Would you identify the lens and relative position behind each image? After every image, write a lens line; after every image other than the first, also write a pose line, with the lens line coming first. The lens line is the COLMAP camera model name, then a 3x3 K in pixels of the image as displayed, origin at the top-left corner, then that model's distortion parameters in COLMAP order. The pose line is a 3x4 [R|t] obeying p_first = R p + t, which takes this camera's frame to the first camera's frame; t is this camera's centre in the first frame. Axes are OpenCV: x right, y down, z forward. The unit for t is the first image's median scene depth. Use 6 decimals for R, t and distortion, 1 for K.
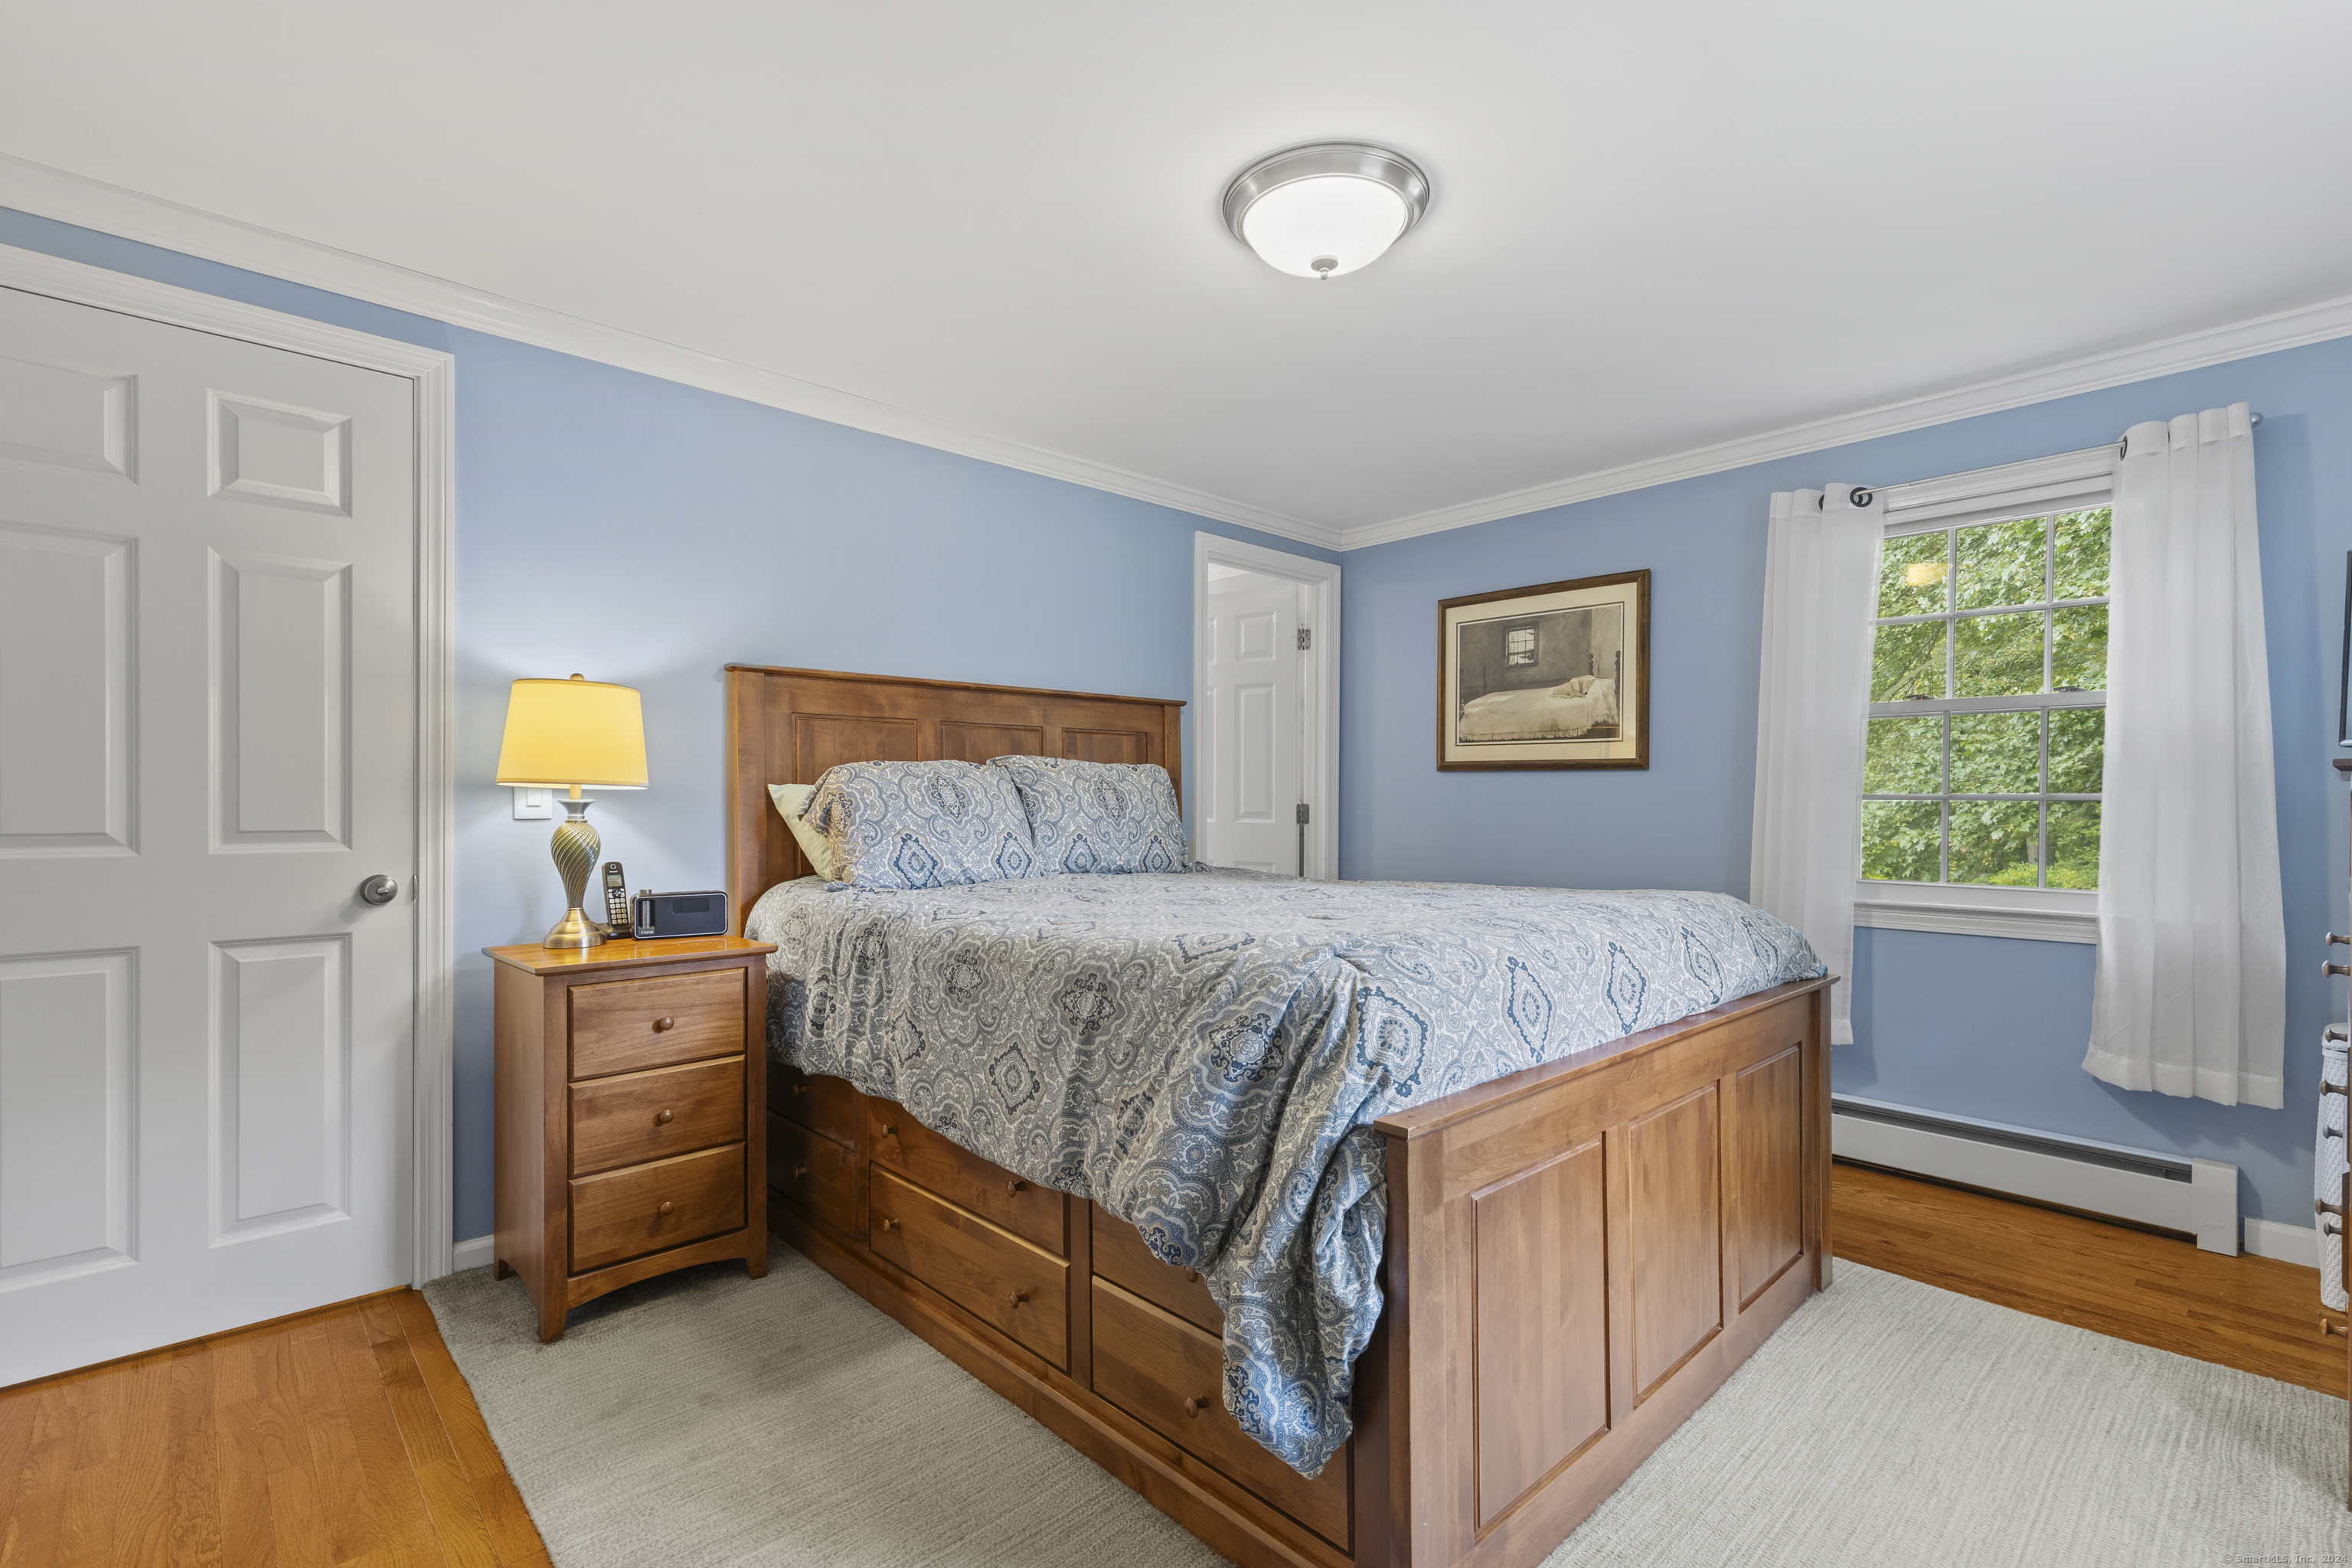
lens RADIAL K [[1058.8, 0, 1175.0], [0, 1058.8, 798.9], [0, 0, 1]] dist [0.013007, -0.003158]
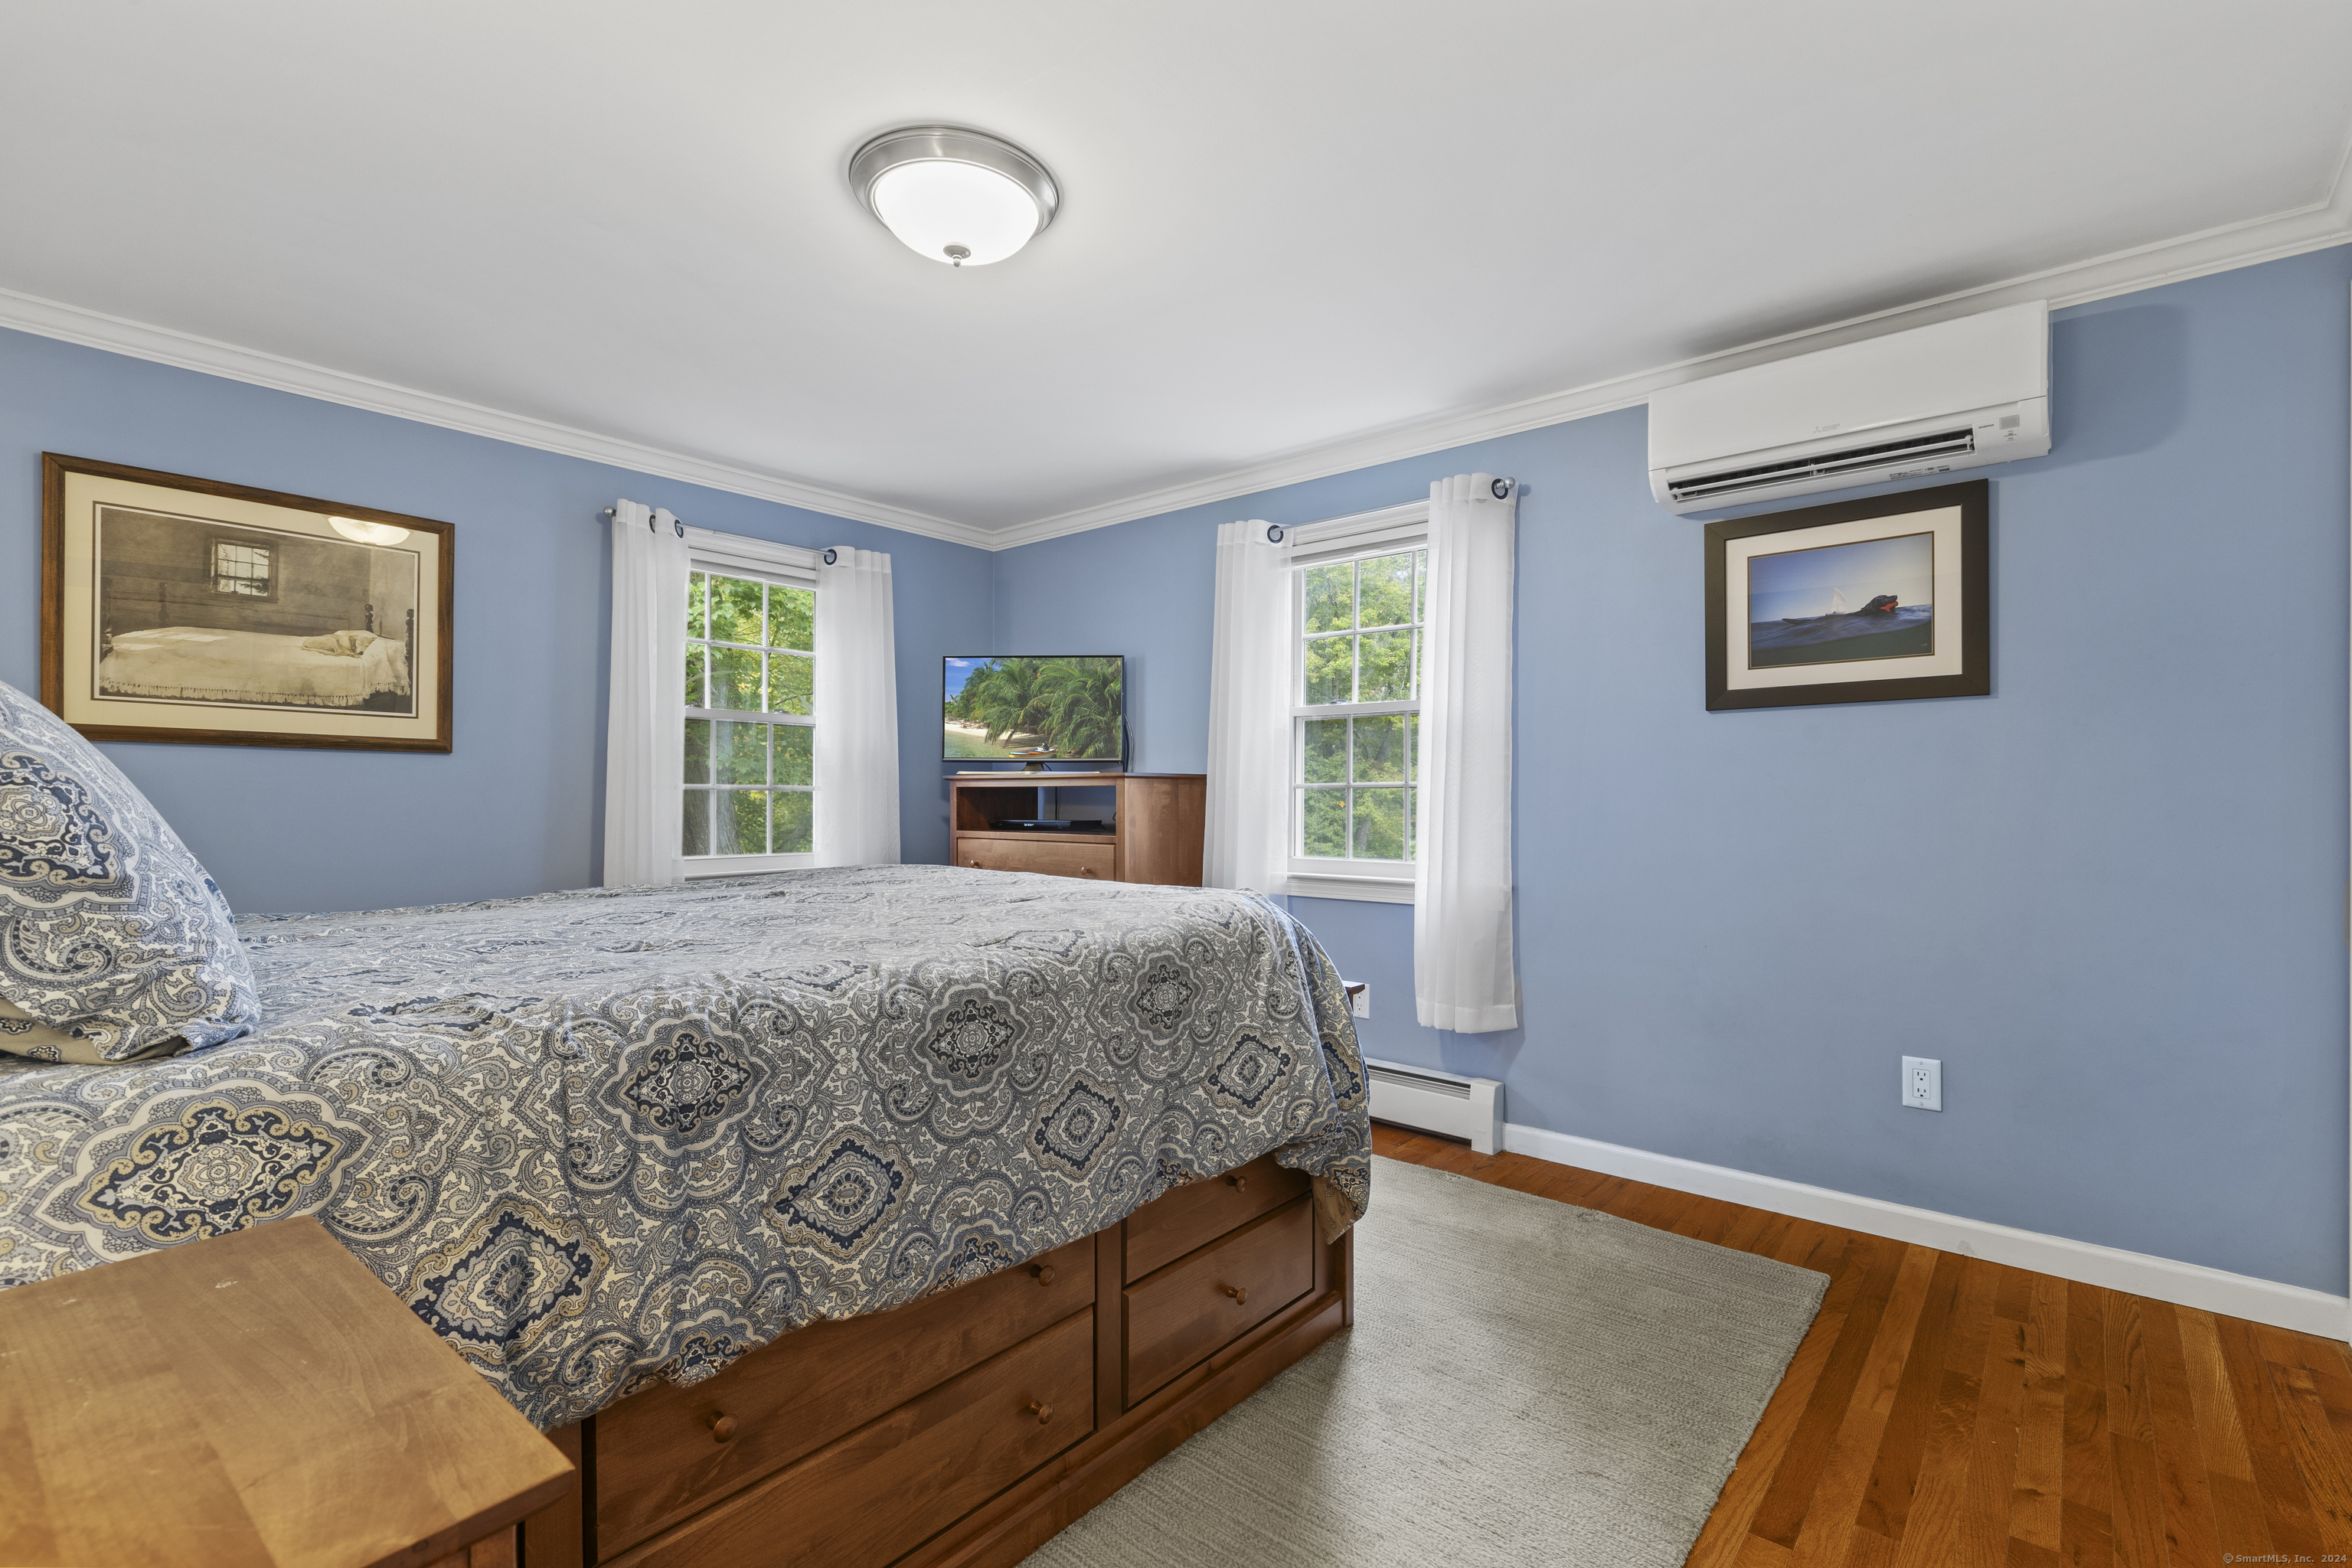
lens RADIAL K [[1058.8, 0, 1175.0], [0, 1058.8, 786.7], [0, 0, 1]] dist [0.013007, -0.003158]
pose [[-0.105930, 0.004310, 0.994364, -0.627960], [-0.004040, 0.999980, -0.004764, 0.002114], [-0.994365, -0.004522, -0.105911, 0.647377]]
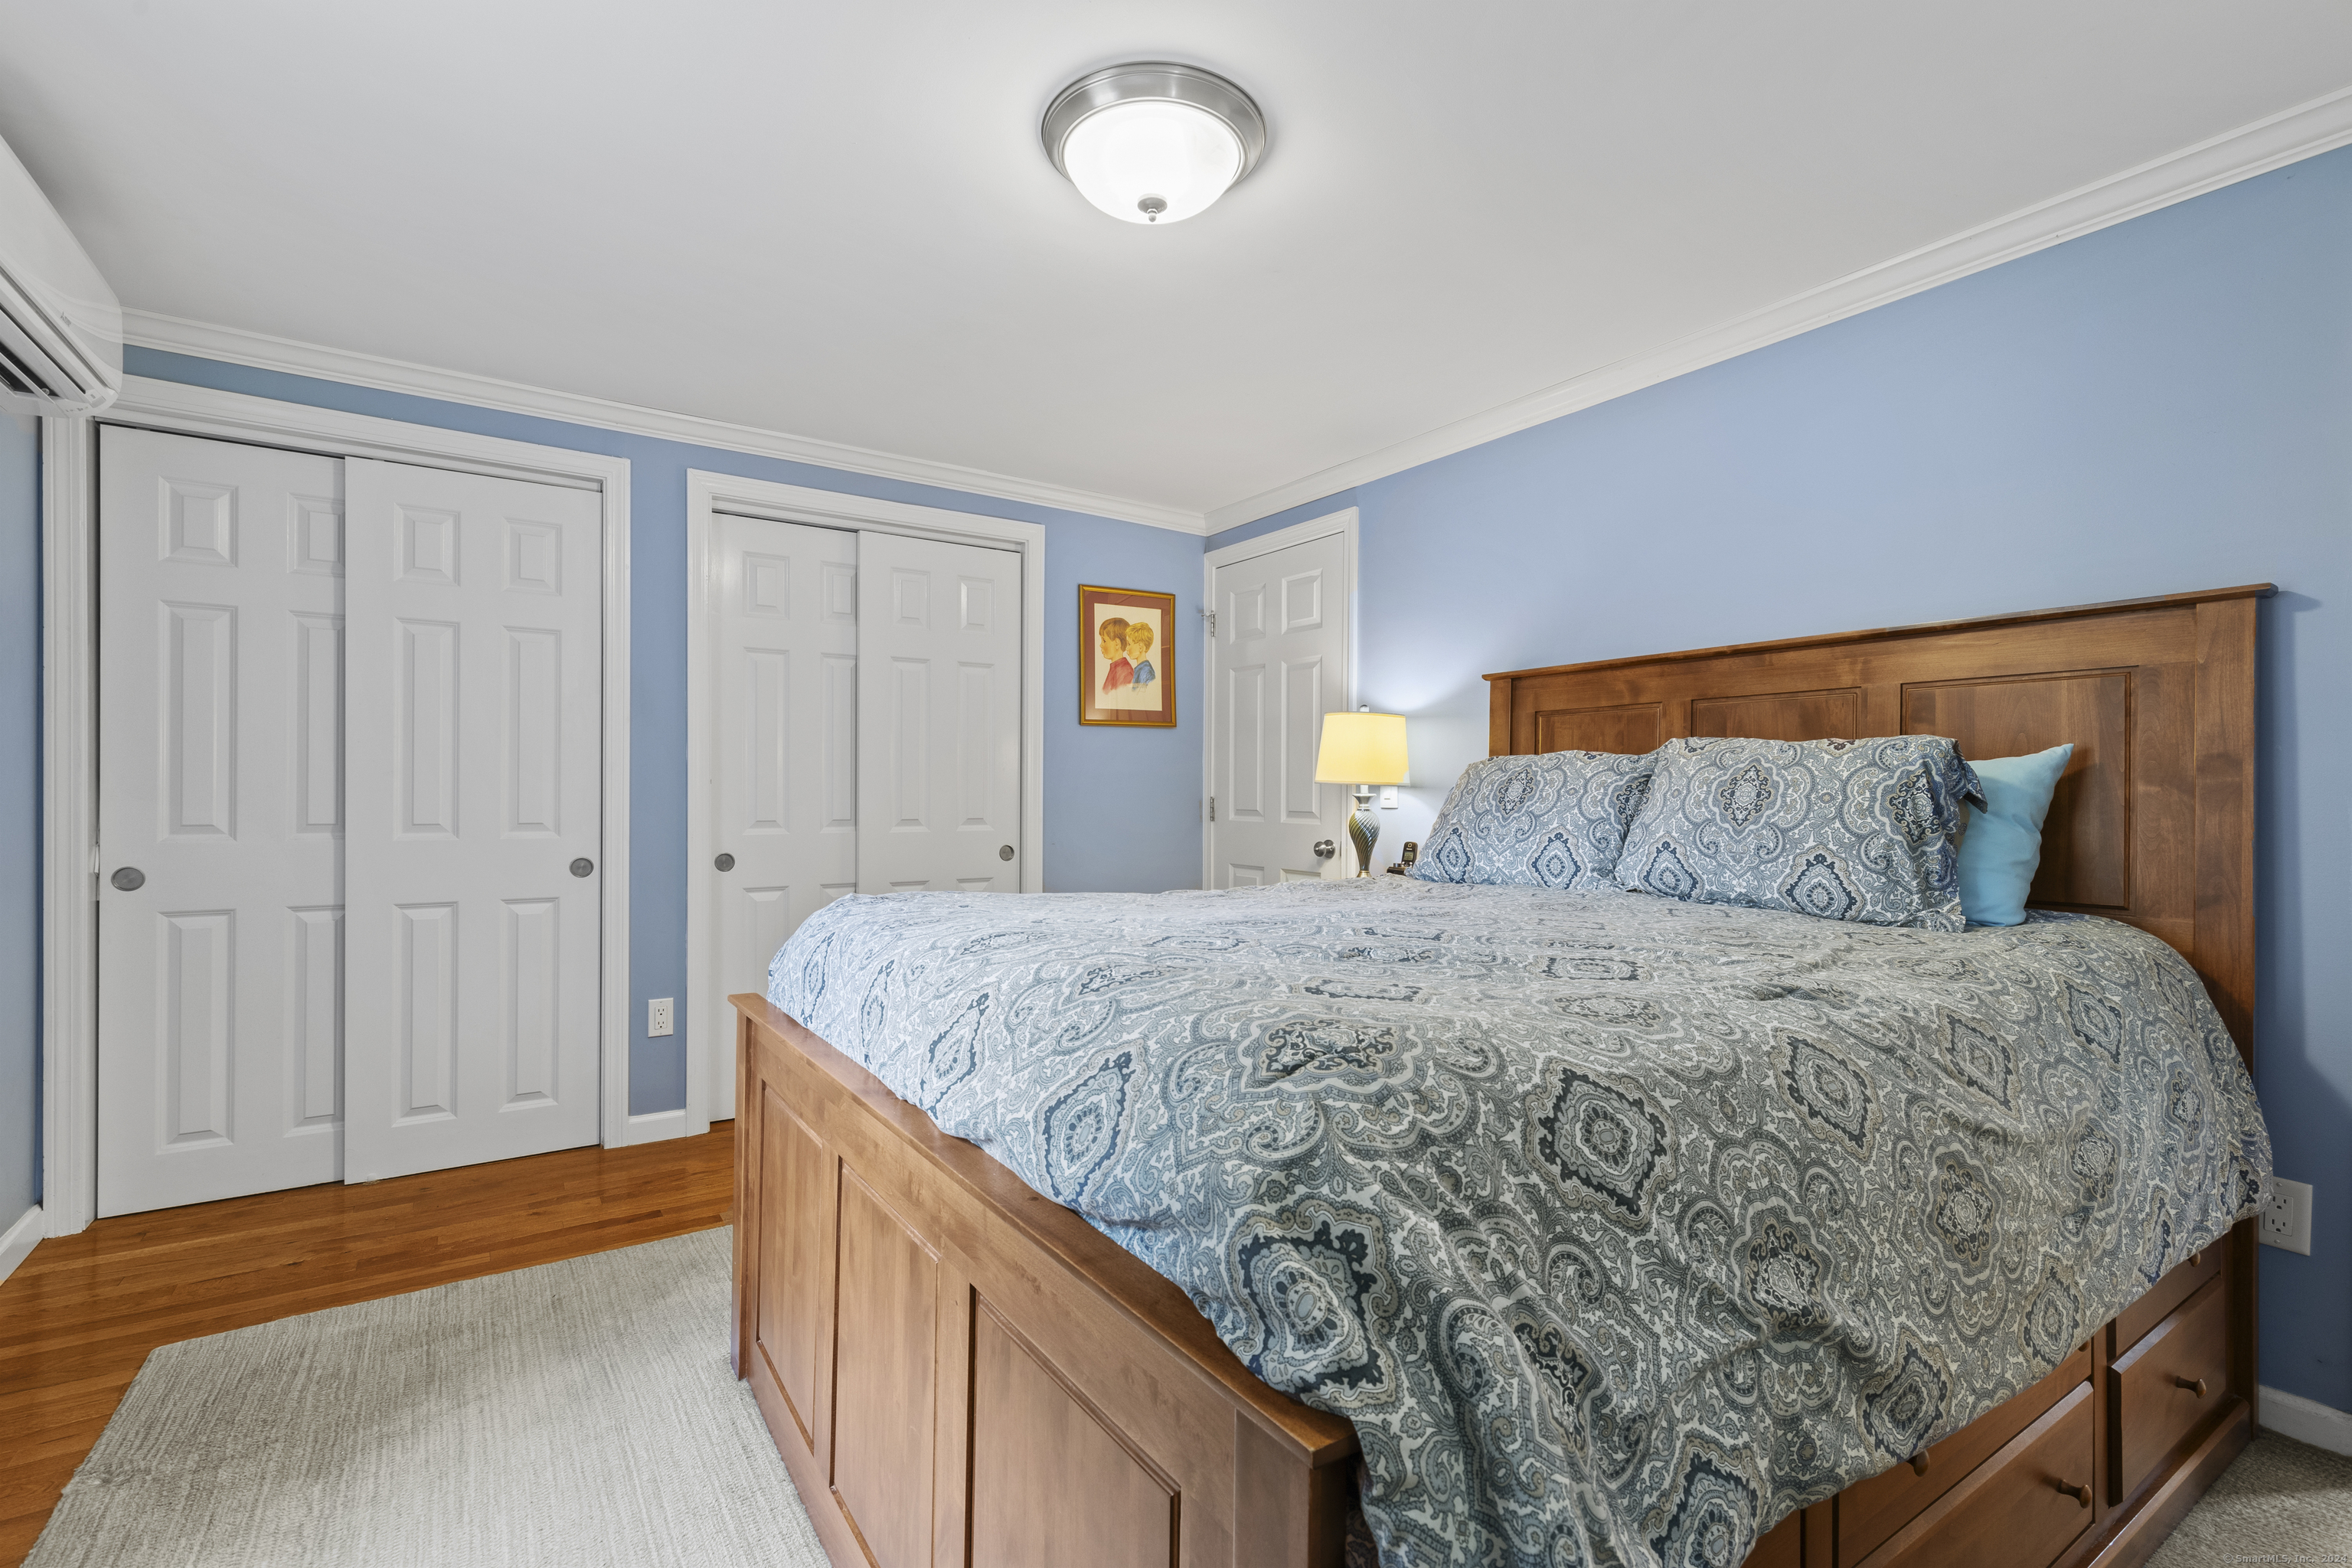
lens RADIAL K [[1058.8, 0, 1177.0], [0, 1058.8, 787.0], [0, 0, 1]] dist [0.013007, -0.003158]
pose [[-0.172687, -0.008932, -0.984936, 0.506058], [-0.006233, 0.999949, -0.007975, 0.002237], [0.984957, 0.004762, -0.172733, 0.580470]]
